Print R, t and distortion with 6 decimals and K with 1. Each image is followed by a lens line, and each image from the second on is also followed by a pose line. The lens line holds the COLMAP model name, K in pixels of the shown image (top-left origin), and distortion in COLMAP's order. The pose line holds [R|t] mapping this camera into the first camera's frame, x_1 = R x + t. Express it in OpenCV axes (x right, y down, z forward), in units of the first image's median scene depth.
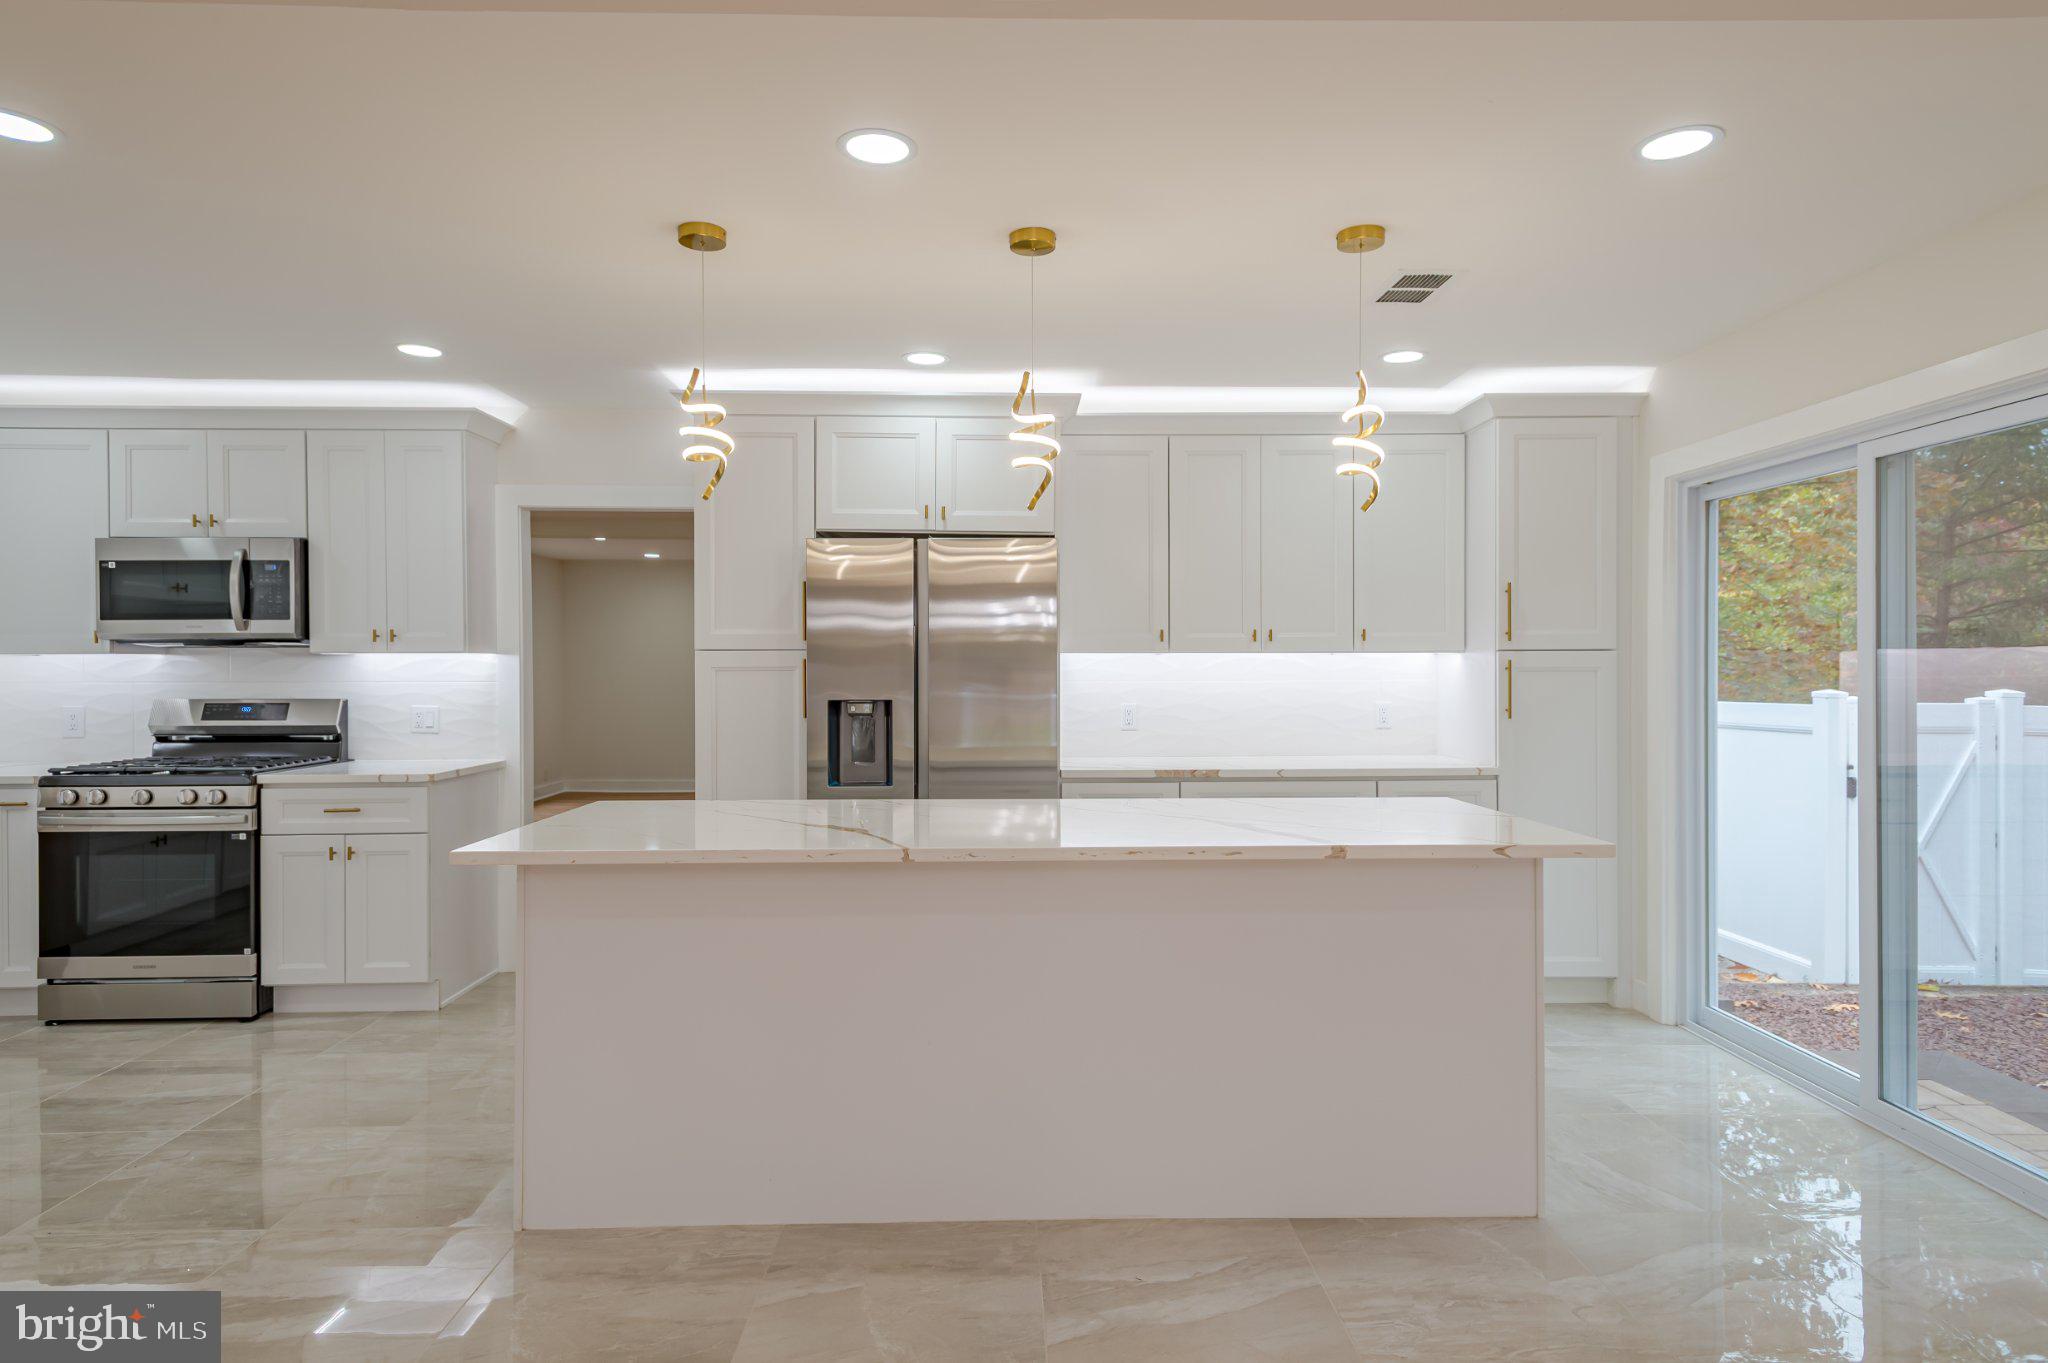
lens RADIAL K [[1107.7, 0, 1010.6], [0, 1107.7, 679.4], [0, 0, 1]] dist [0.021204, -0.000149]
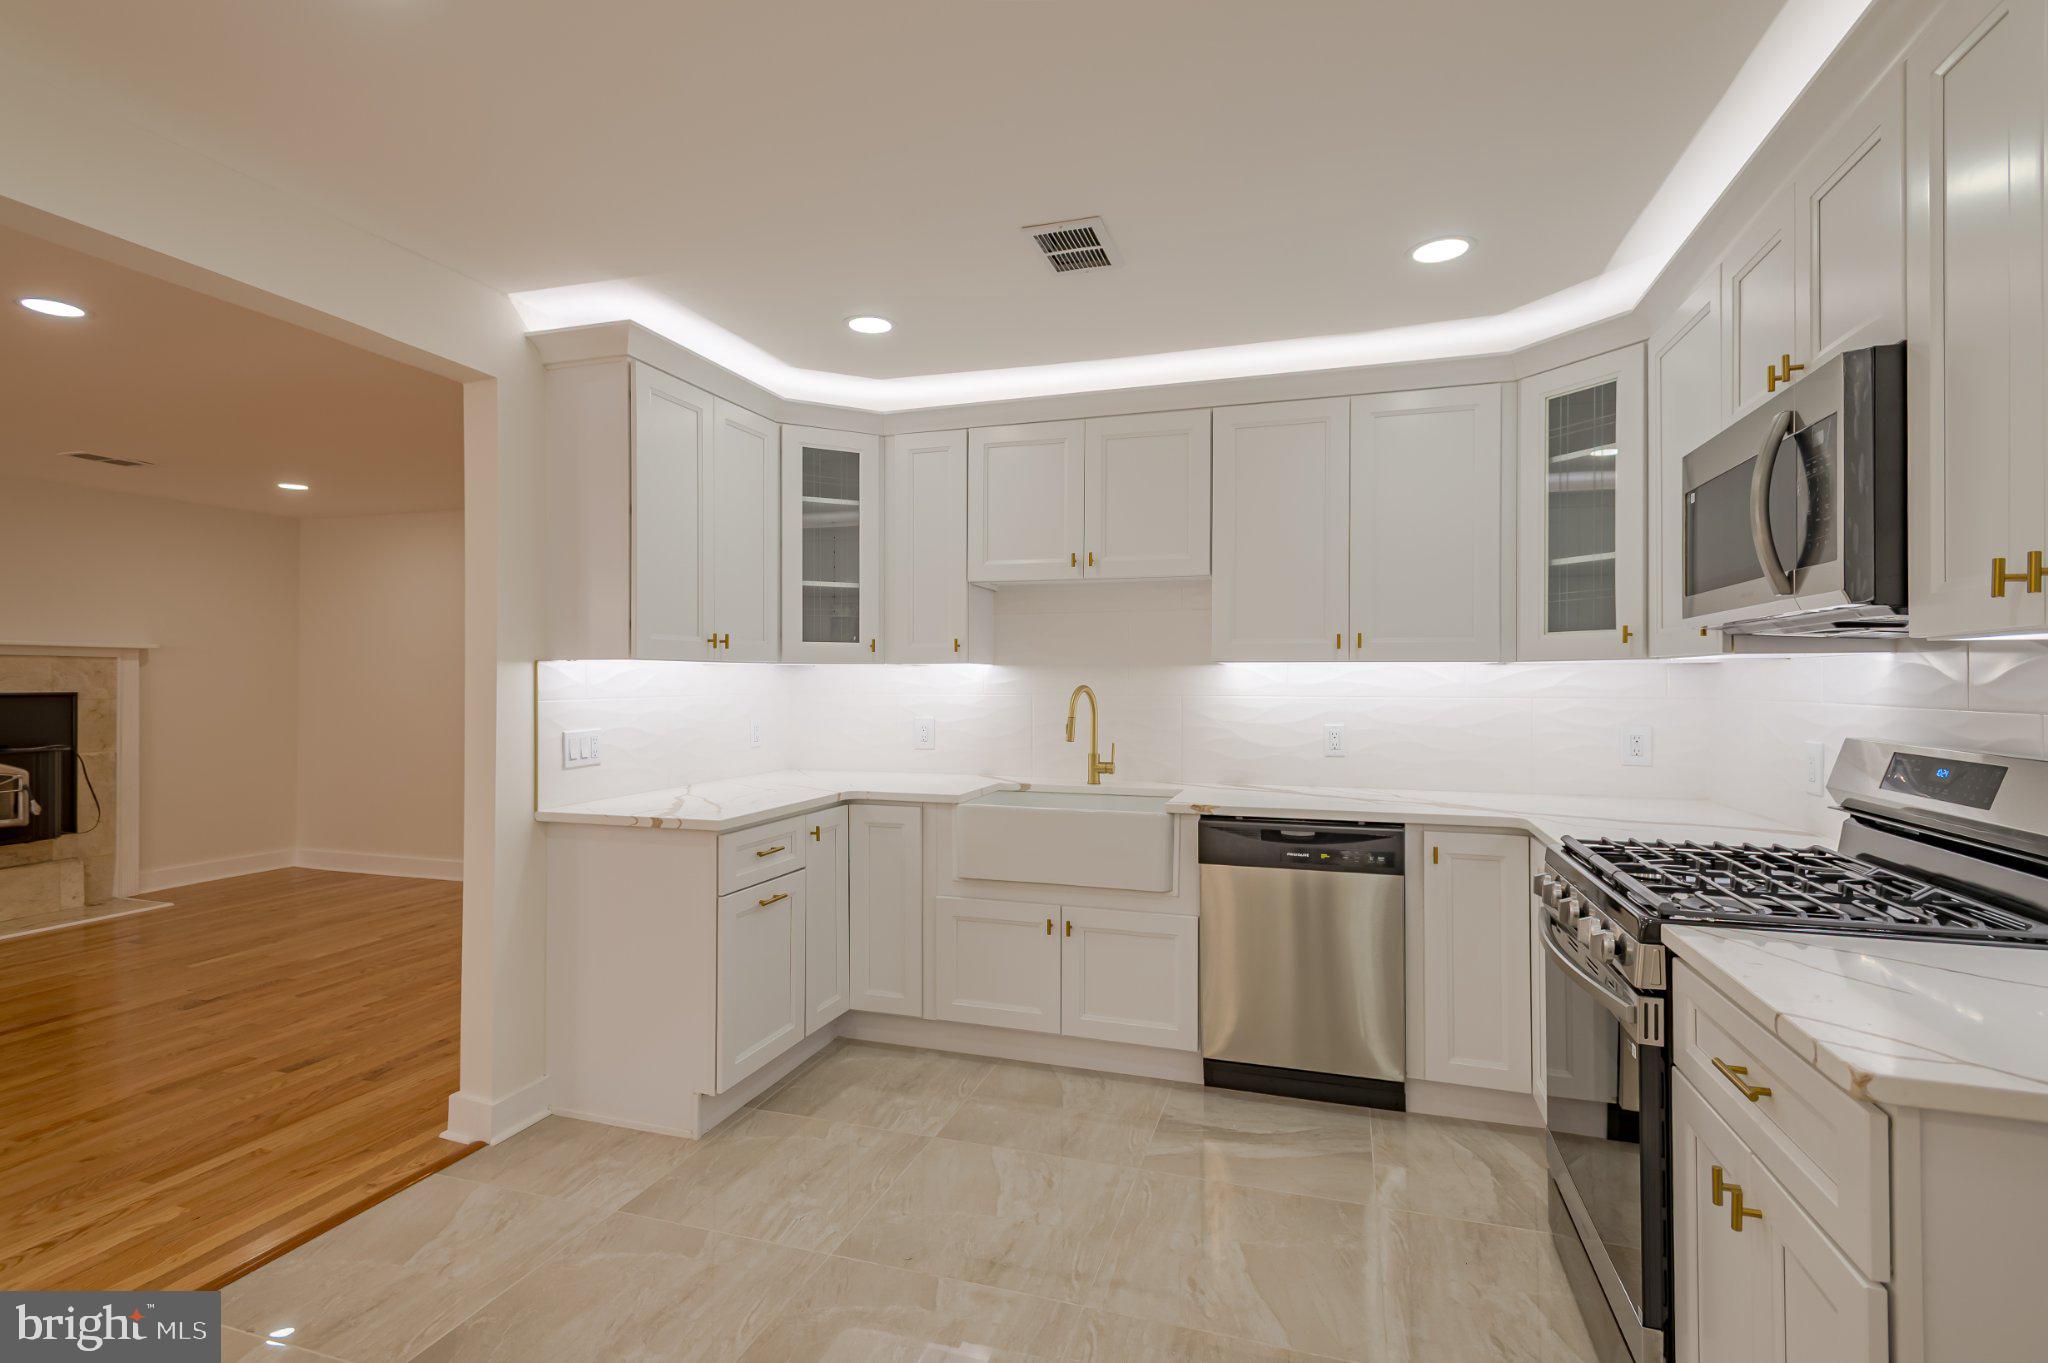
lens RADIAL K [[957.7, 0, 1014.4], [0, 957.7, 677.3], [0, 0, 1]] dist [0.017491, -0.005336]
pose [[-0.340271, -0.003100, -0.940322, -0.229752], [-0.012050, 0.999927, 0.001064, -0.007015], [0.940250, 0.011693, -0.340283, 0.880969]]
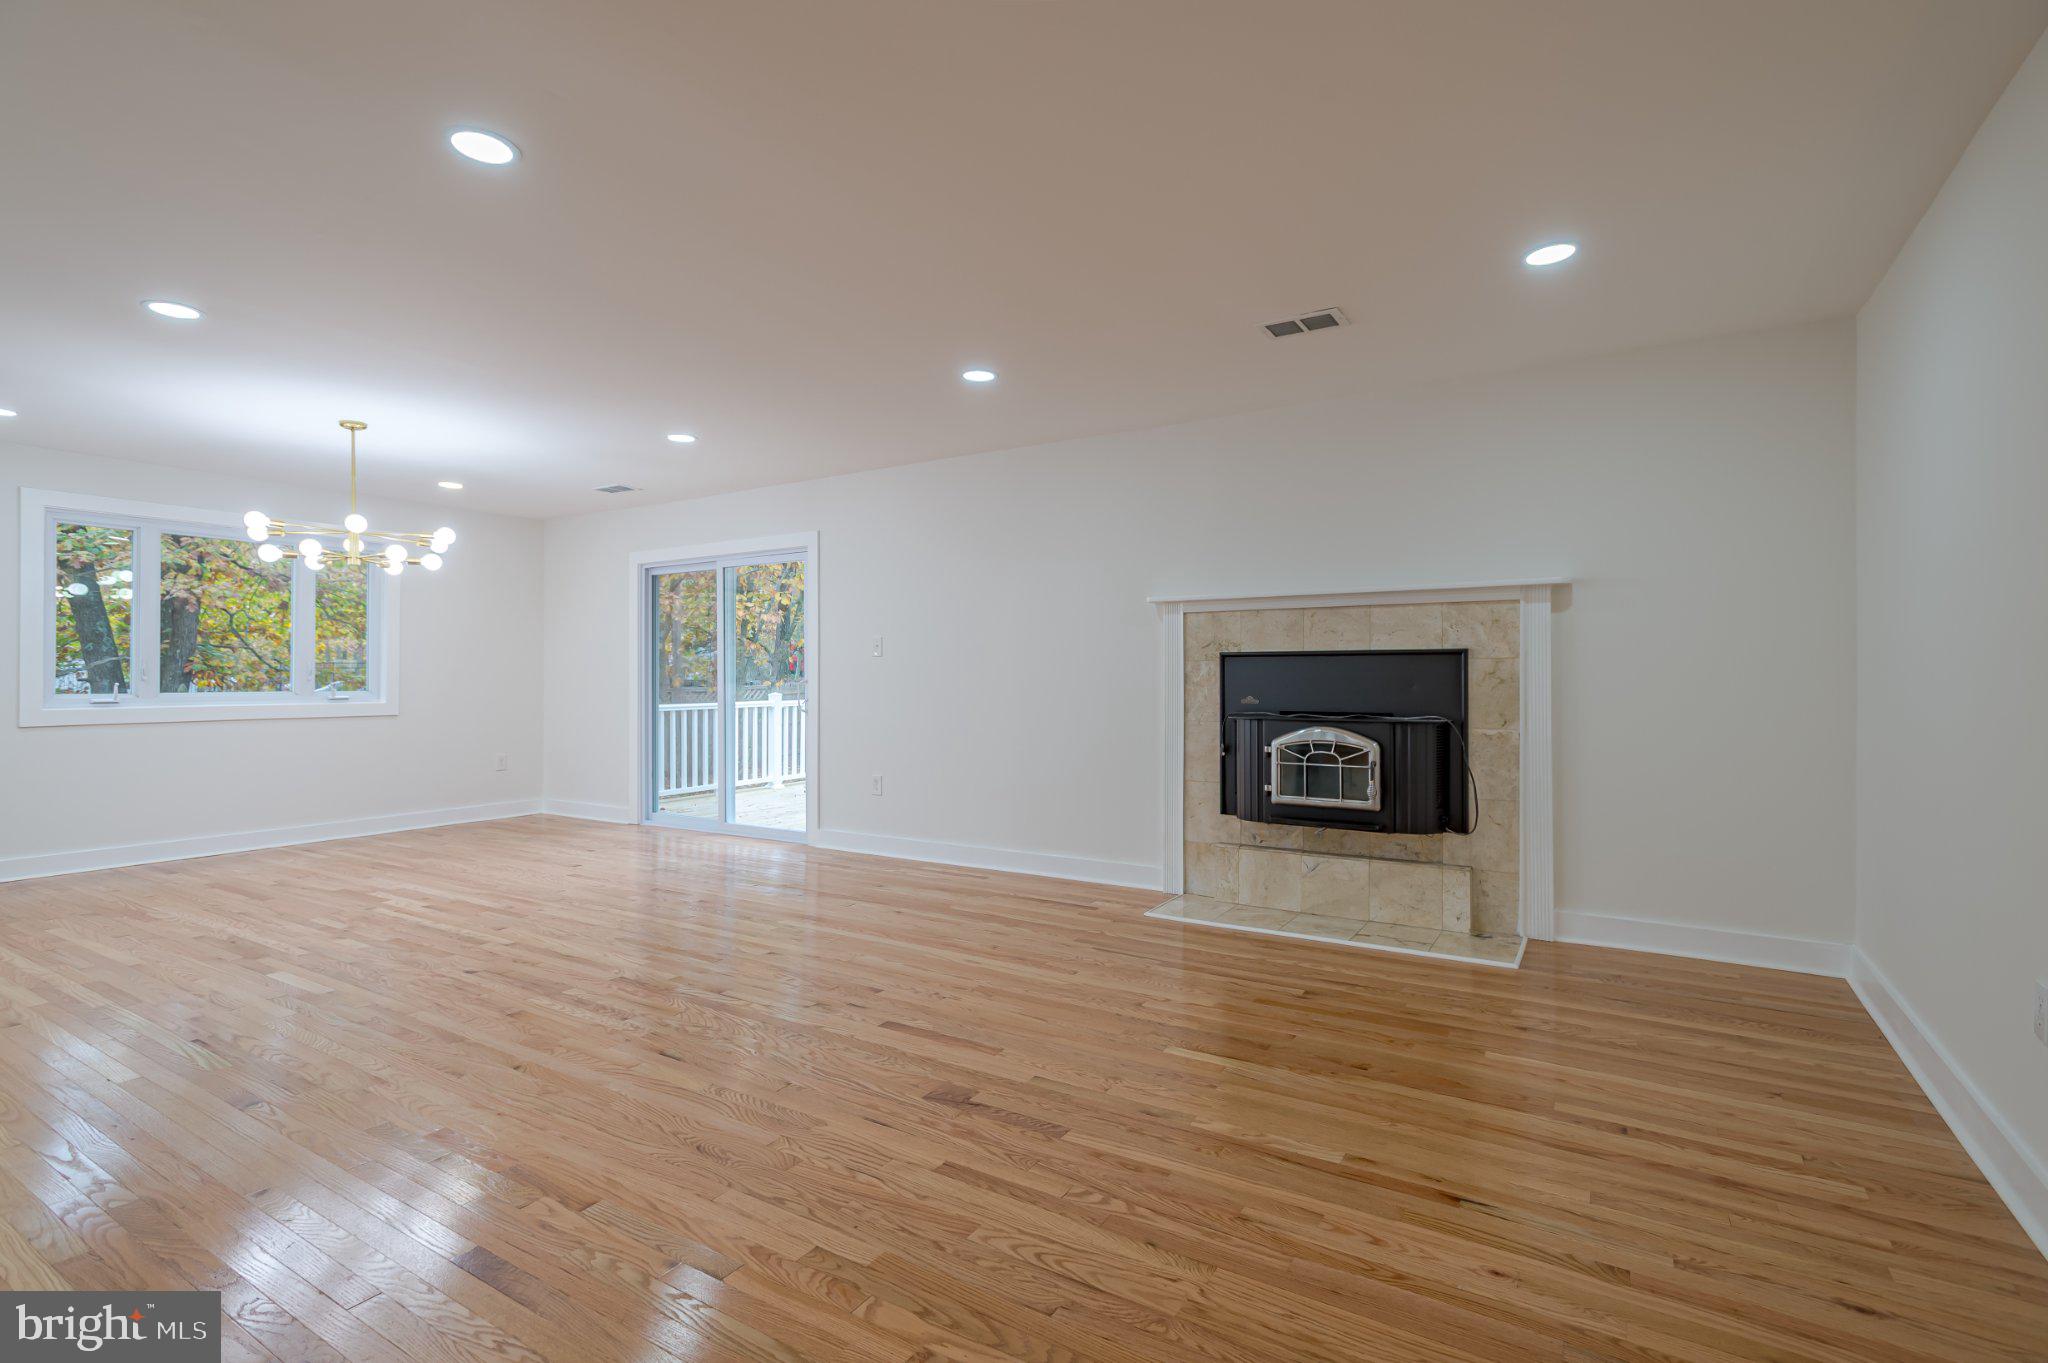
lens RADIAL K [[957.7, 0, 1024.5], [0, 957.7, 674.0], [0, 0, 1]] dist [0.017491, -0.005336]
pose [[-0.829419, 0.004529, 0.558608, -1.231549], [0.010611, 0.999914, 0.007648, 0.045526], [-0.558526, 0.012271, -0.829396, 0.294408]]
